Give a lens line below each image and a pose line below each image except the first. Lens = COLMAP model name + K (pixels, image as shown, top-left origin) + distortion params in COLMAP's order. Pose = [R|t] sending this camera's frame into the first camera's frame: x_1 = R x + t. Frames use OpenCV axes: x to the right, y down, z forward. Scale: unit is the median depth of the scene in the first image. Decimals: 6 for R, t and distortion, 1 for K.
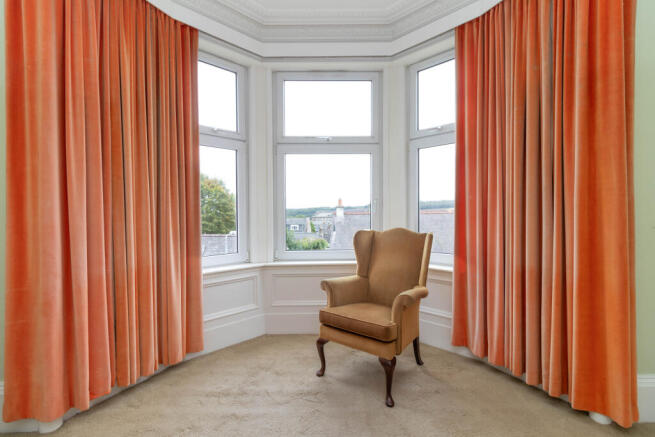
lens RADIAL K [[300.7, 0, 339.8], [0, 300.7, 216.5], [0, 0, 1]] dist [0.004379, 0.001020]
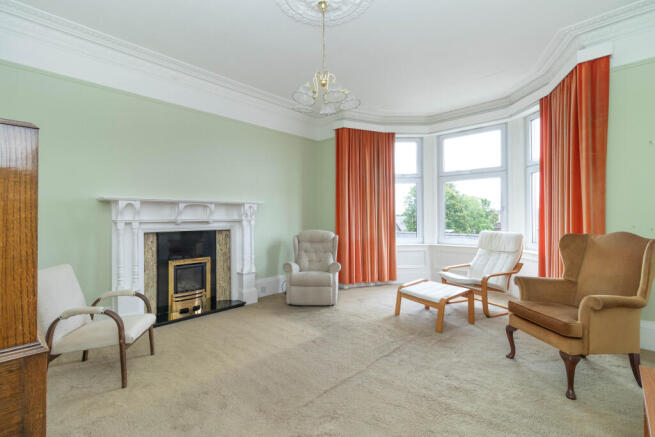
lens RADIAL K [[300.7, 0, 327.8], [0, 300.7, 215.2], [0, 0, 1]] dist [0.004379, 0.001020]
pose [[0.705960, 0.013383, -0.708126, 0.559941], [-0.016852, 0.999856, 0.002095, -0.009246], [0.708052, 0.010454, 0.706083, -0.672779]]
